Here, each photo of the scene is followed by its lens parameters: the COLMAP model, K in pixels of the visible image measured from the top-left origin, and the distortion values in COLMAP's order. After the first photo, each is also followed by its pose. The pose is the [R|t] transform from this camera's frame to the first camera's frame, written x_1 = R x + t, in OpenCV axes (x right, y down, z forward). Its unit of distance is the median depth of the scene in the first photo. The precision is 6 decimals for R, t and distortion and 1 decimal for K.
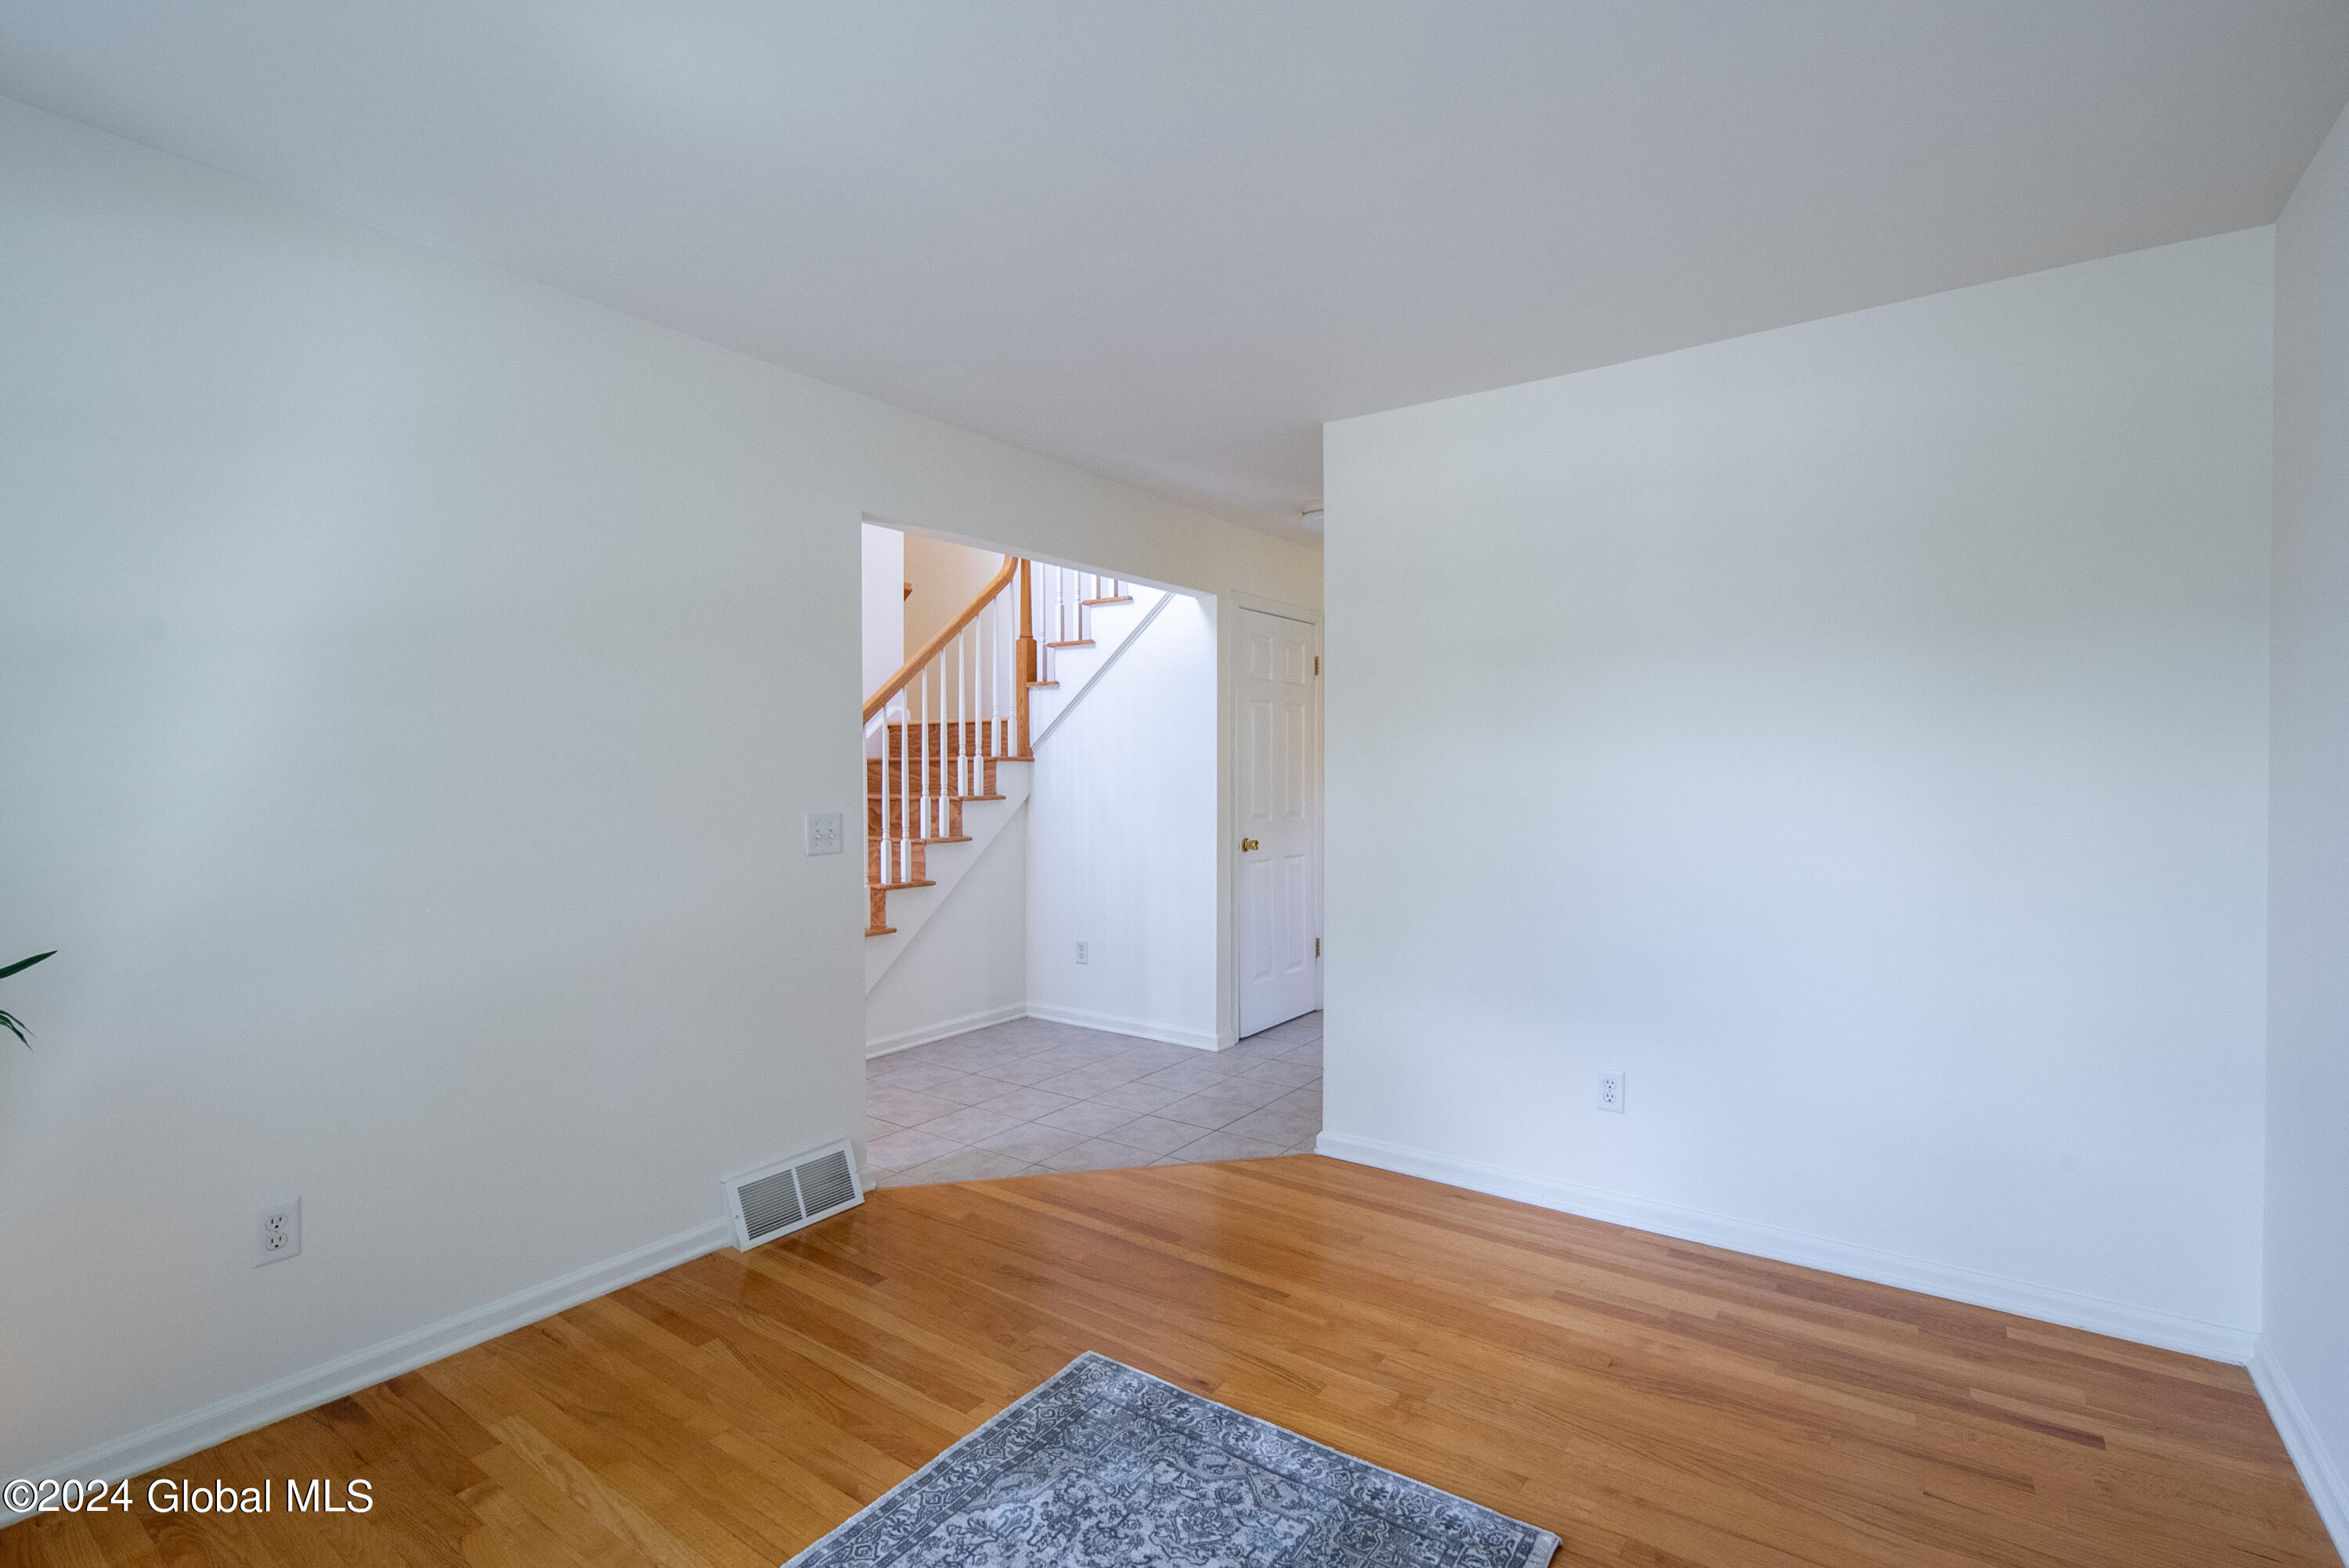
lens RADIAL K [[1047.1, 0, 1182.9], [0, 1047.1, 786.4], [0, 0, 1]] dist [0.000183, -0.000260]
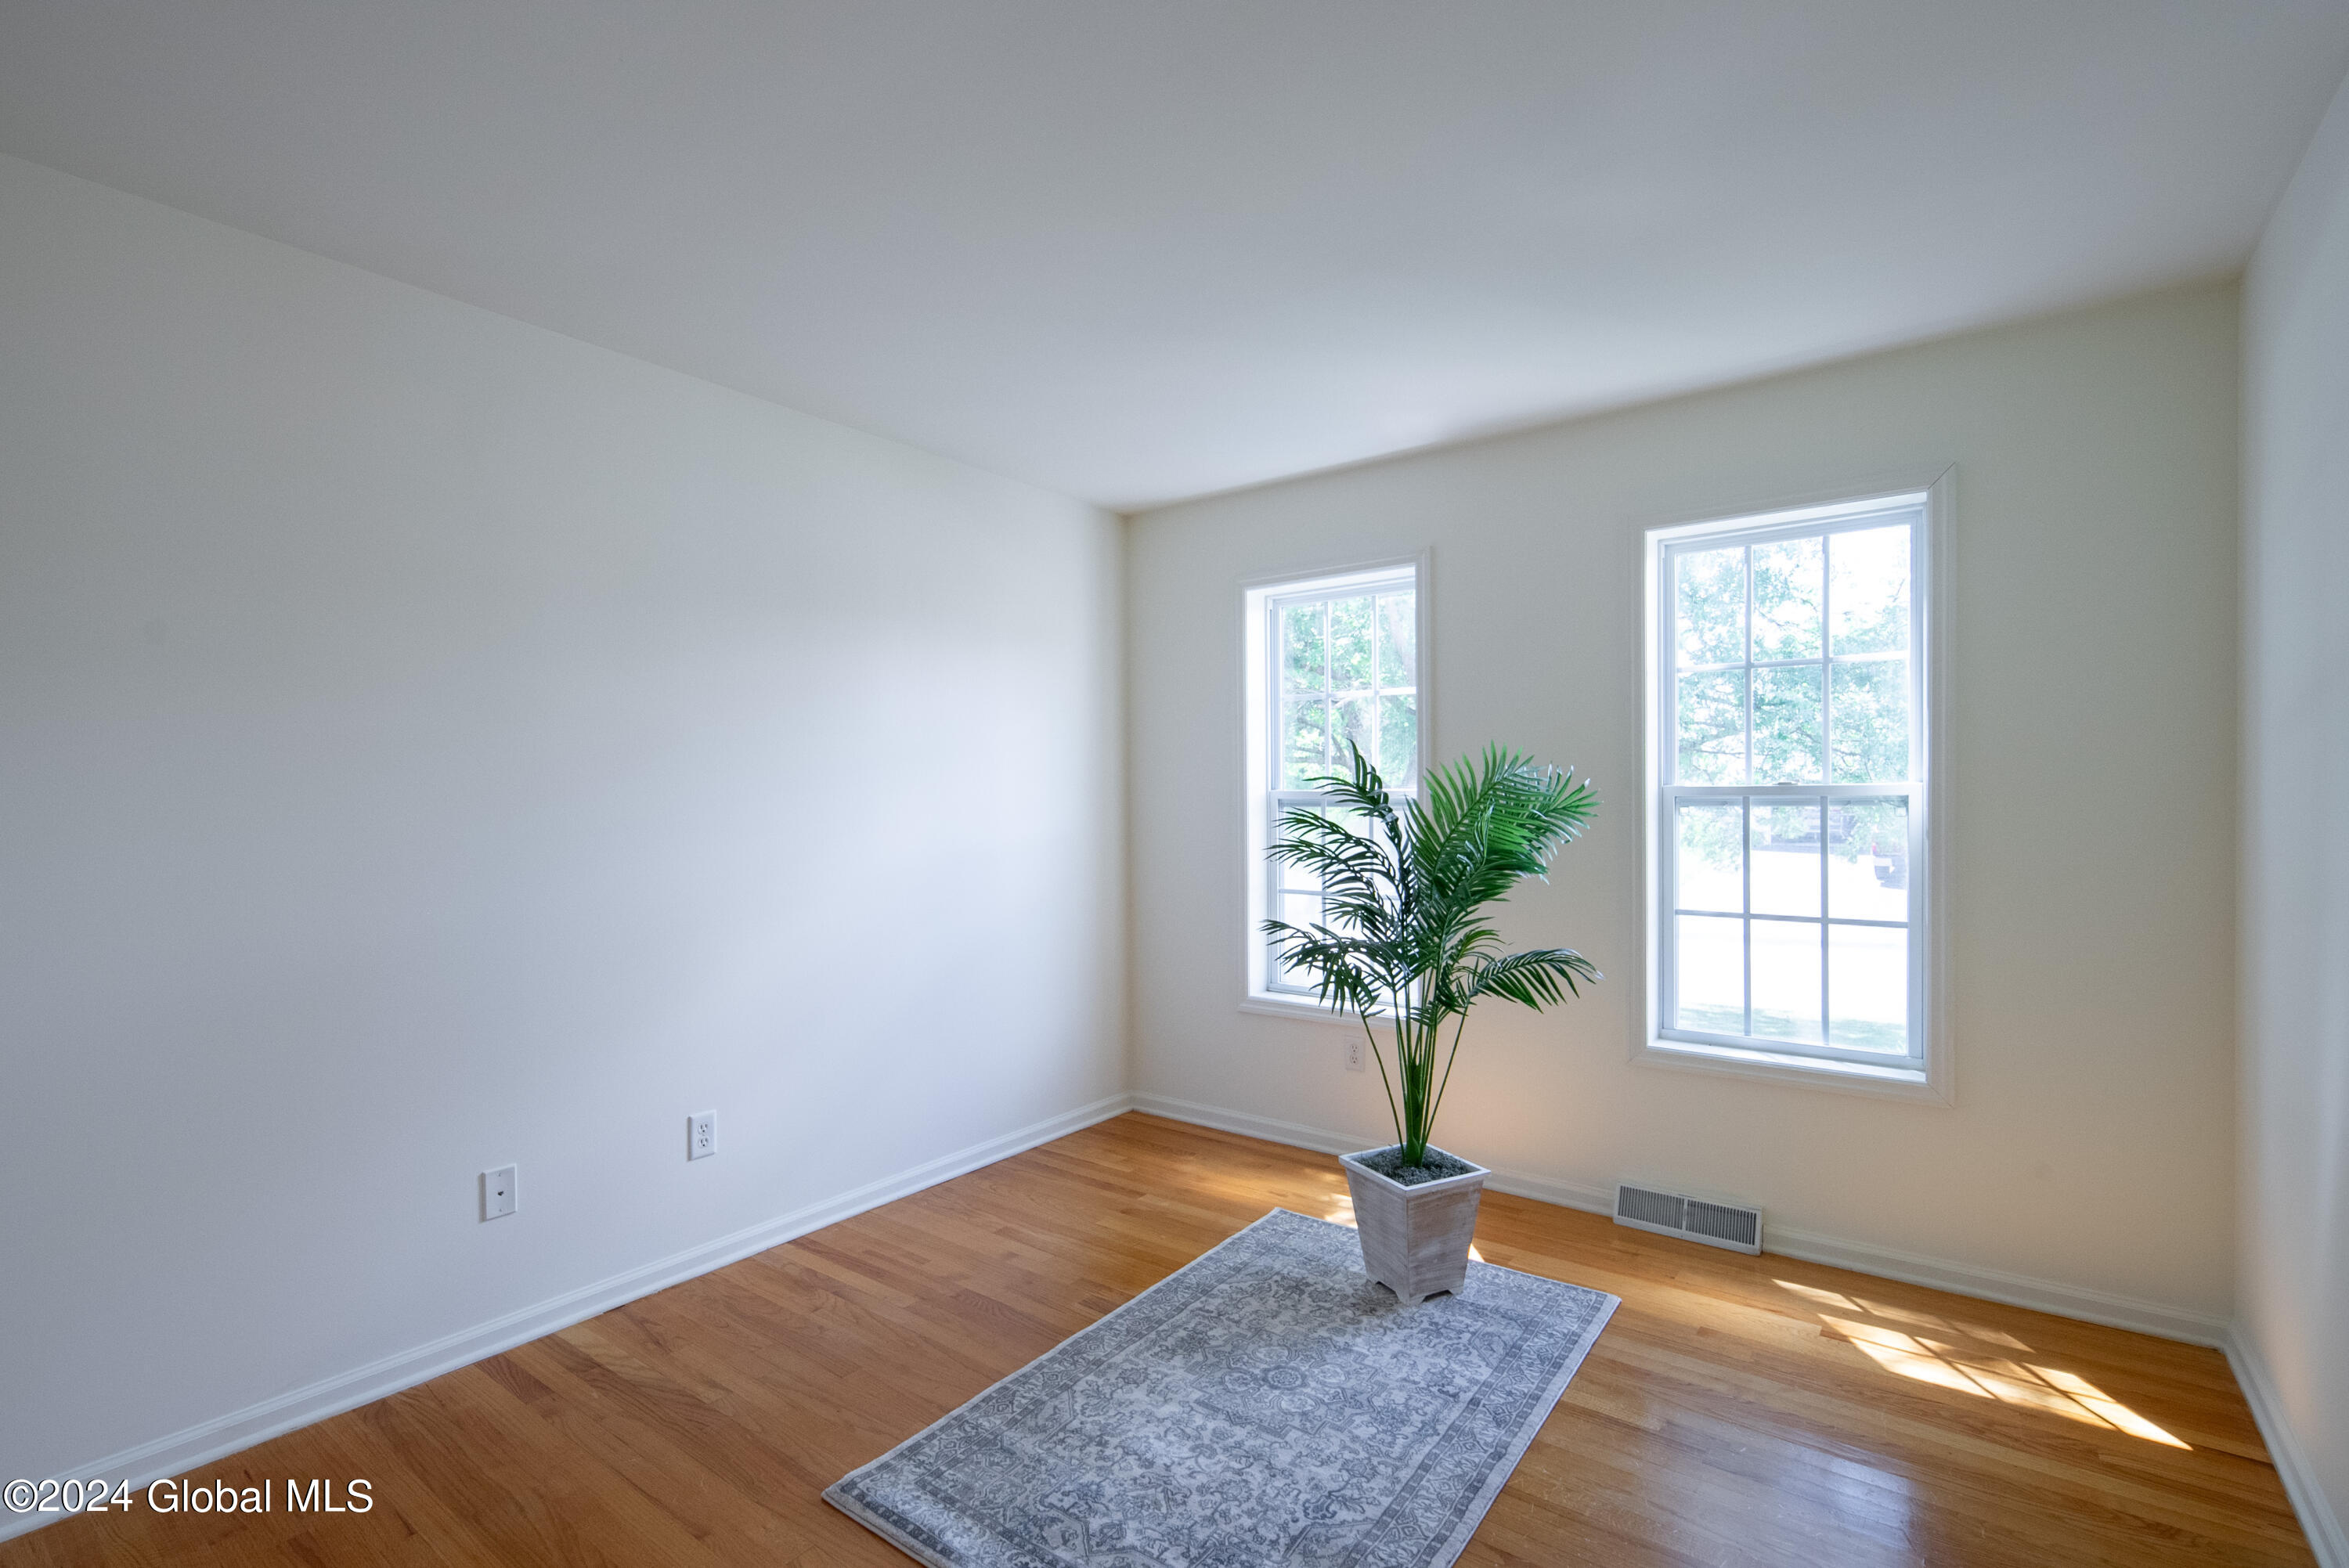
lens RADIAL K [[1047.1, 0, 1174.2], [0, 1047.1, 803.0], [0, 0, 1]] dist [0.000183, -0.000260]
pose [[-0.999810, 0.013062, 0.014499, -0.029255], [0.013357, 0.999702, 0.020416, -0.027138], [-0.014229, 0.020606, -0.999686, 1.546930]]
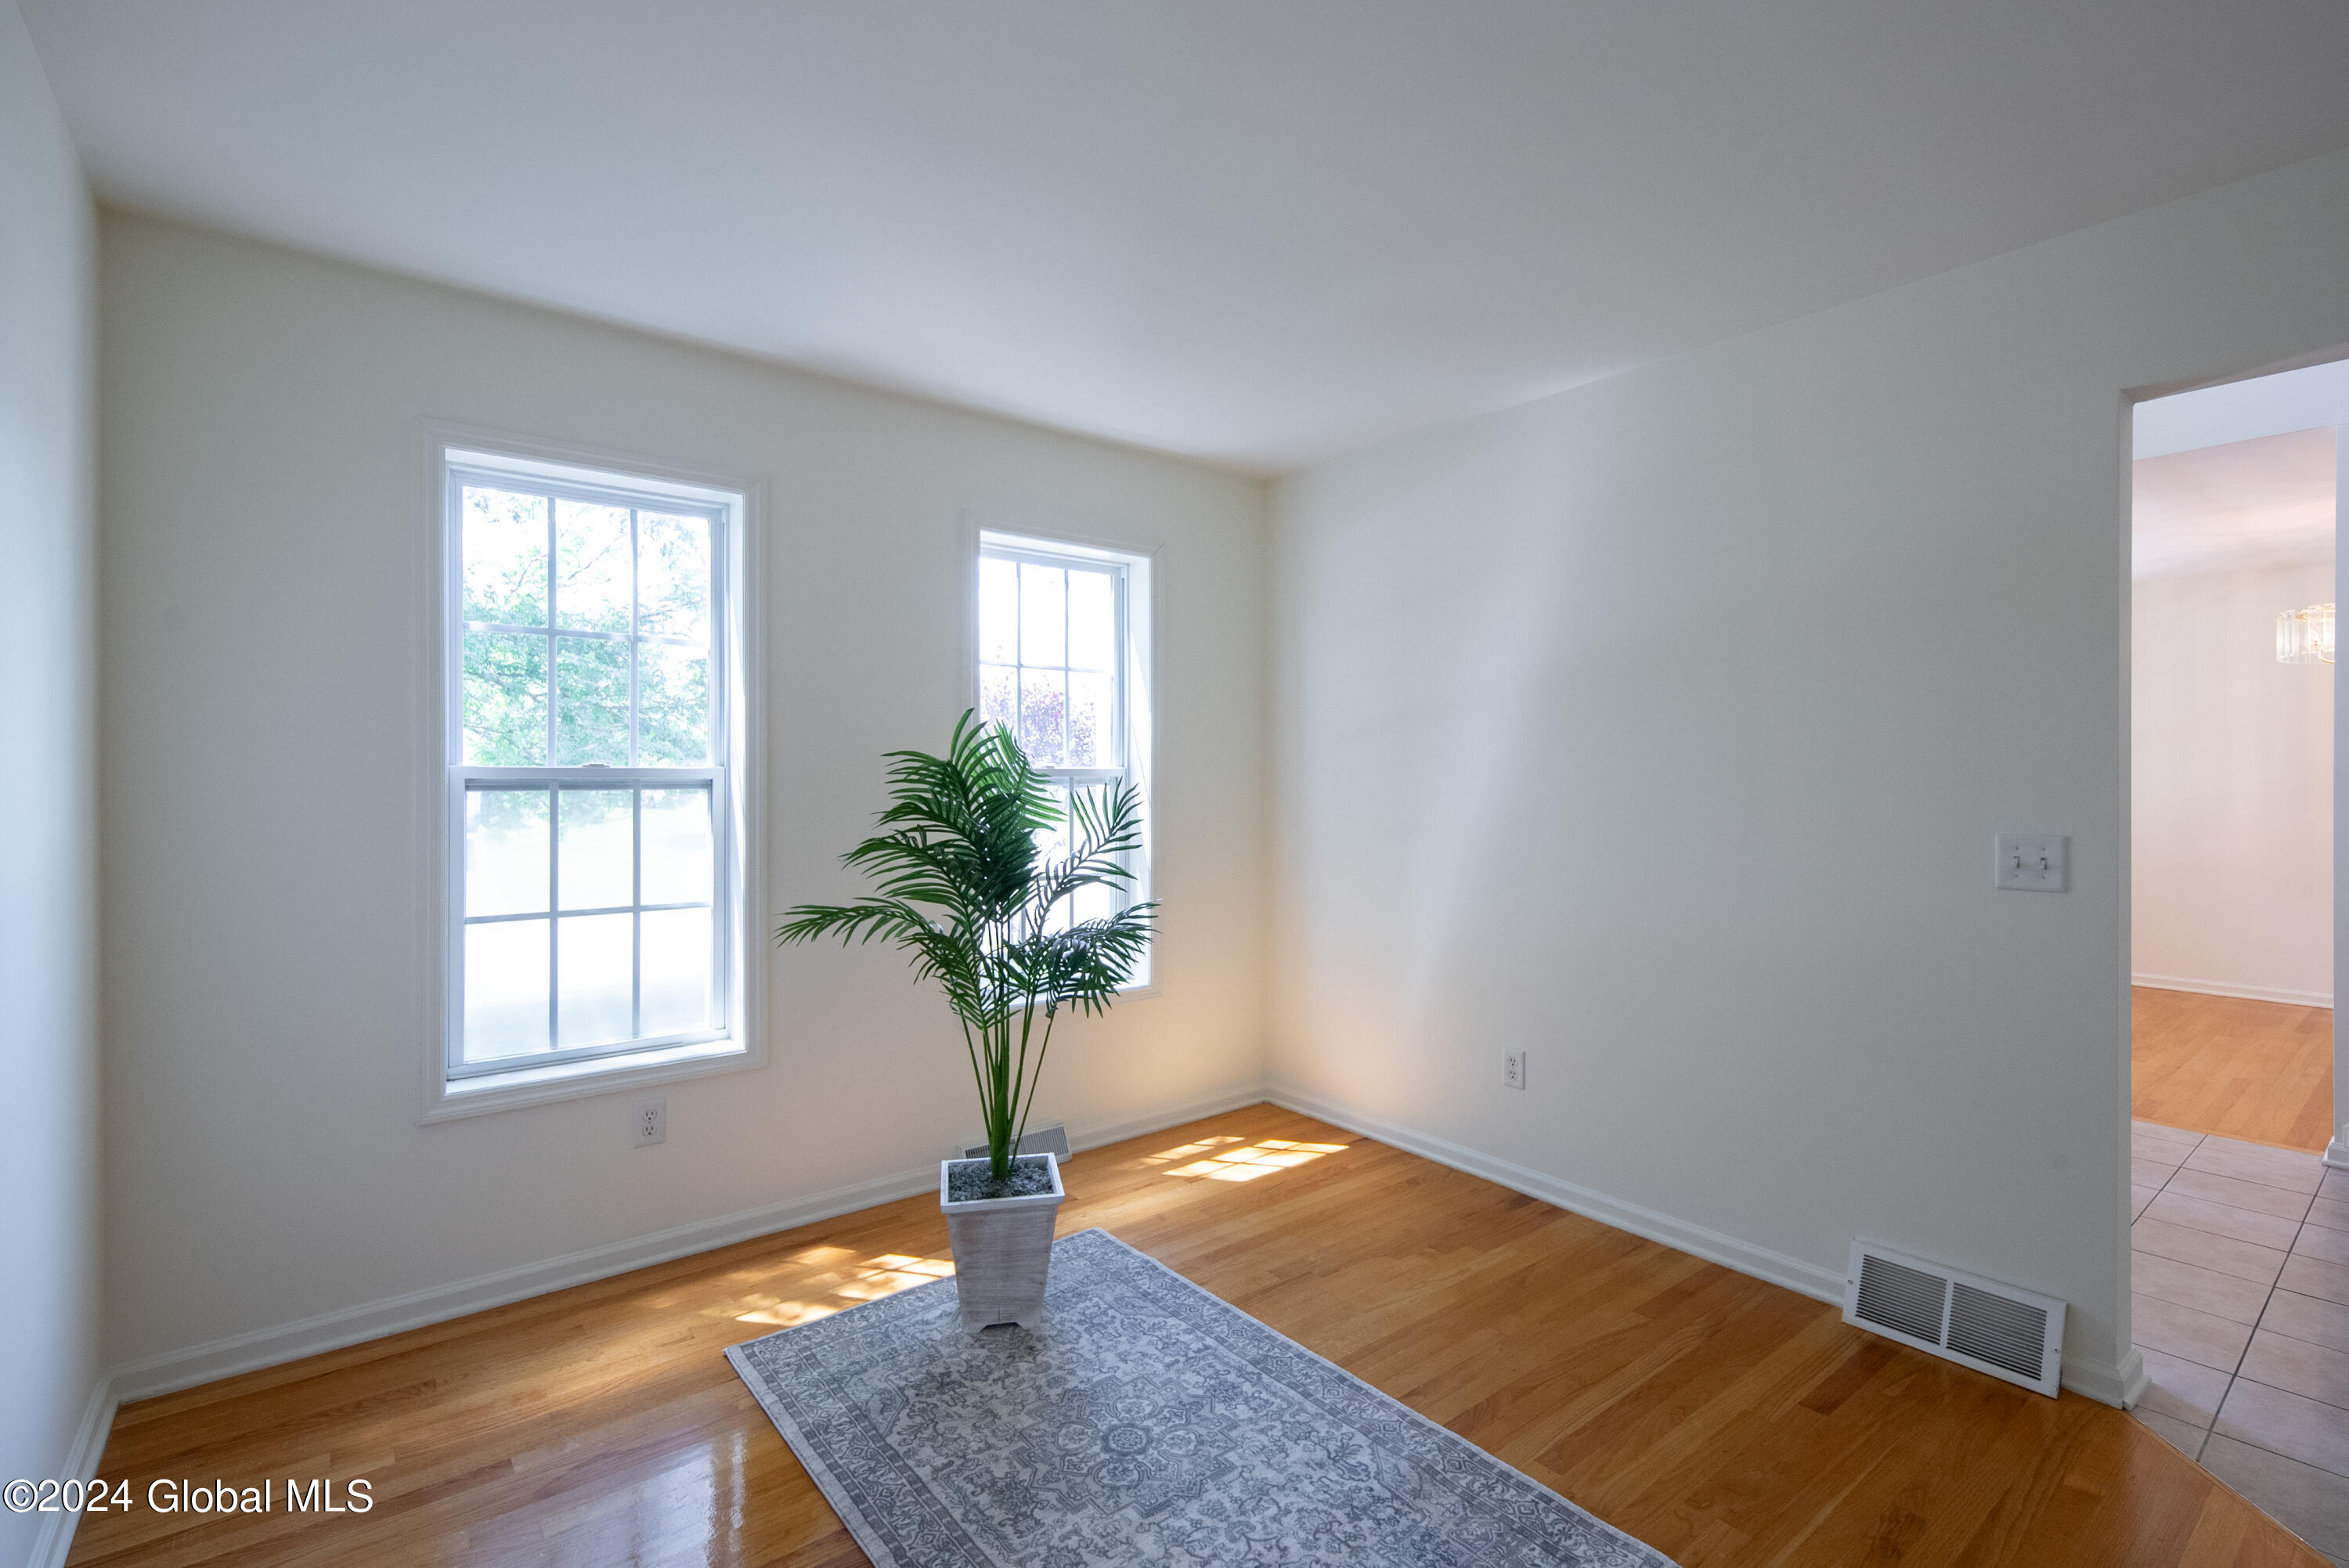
lens RADIAL K [[1047.1, 0, 1171.0], [0, 1047.1, 770.3], [0, 0, 1]] dist [0.000183, -0.000260]
pose [[-0.275527, 0.001858, -0.961291, 0.705356], [-0.012489, 0.999907, 0.005513, -0.021155], [0.961212, 0.013525, -0.275479, 0.837574]]
